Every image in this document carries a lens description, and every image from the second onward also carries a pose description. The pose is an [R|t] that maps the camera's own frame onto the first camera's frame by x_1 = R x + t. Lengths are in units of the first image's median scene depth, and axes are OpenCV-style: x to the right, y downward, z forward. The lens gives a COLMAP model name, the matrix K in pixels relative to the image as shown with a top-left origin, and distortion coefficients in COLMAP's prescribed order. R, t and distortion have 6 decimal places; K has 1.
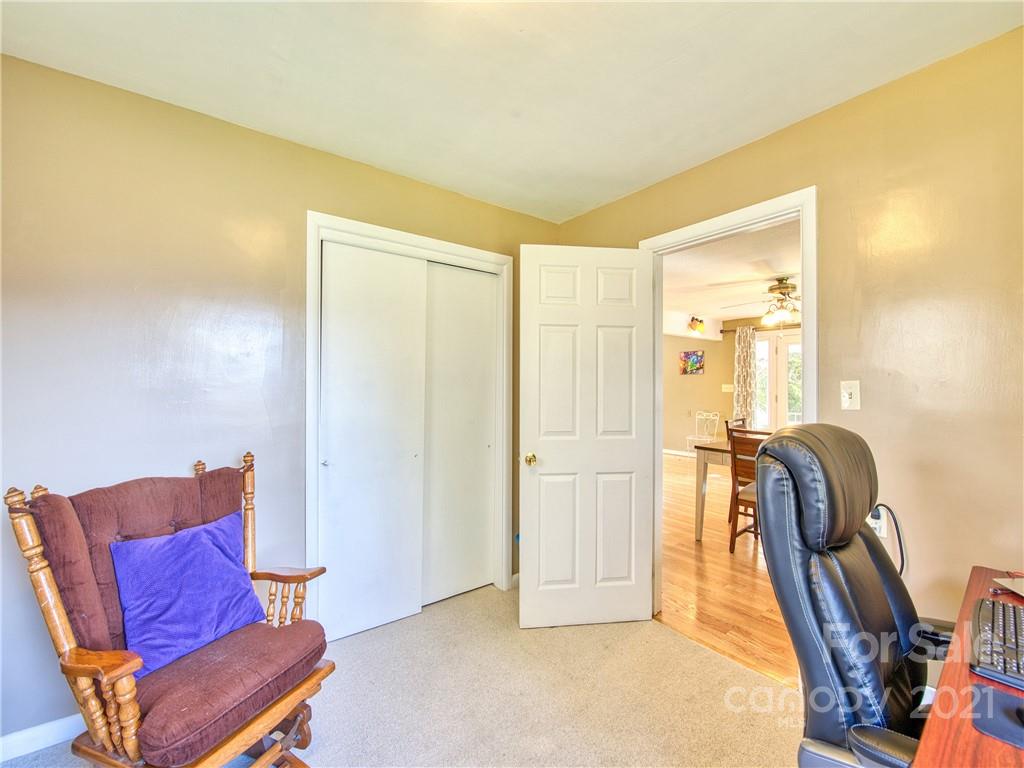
lens RADIAL K [[419.2, 0, 512.6], [0, 419.2, 380.6], [0, 0, 1]] dist [-0.019092, -0.000382]
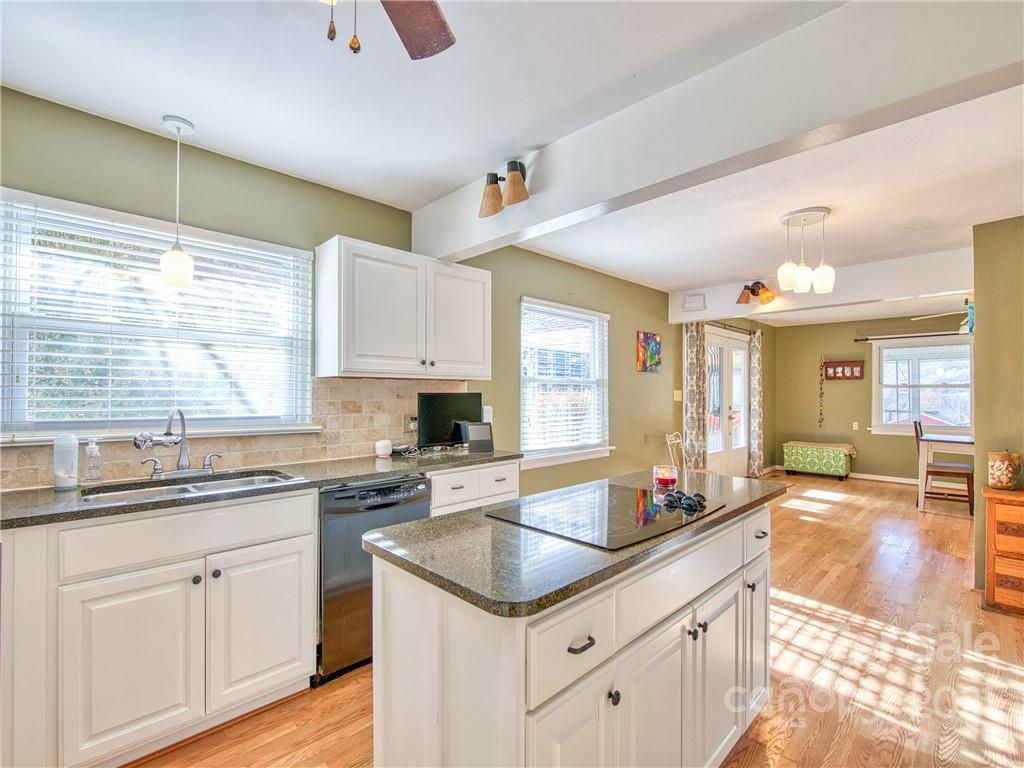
lens RADIAL K [[465.7, 0, 510.2], [0, 465.7, 388.6], [0, 0, 1]] dist [-0.017126, -0.000358]
pose [[-0.119049, 0.015477, 0.992768, -0.218342], [-0.011391, 0.999791, -0.016952, 0.023827], [-0.992823, -0.013327, -0.118848, 1.415474]]
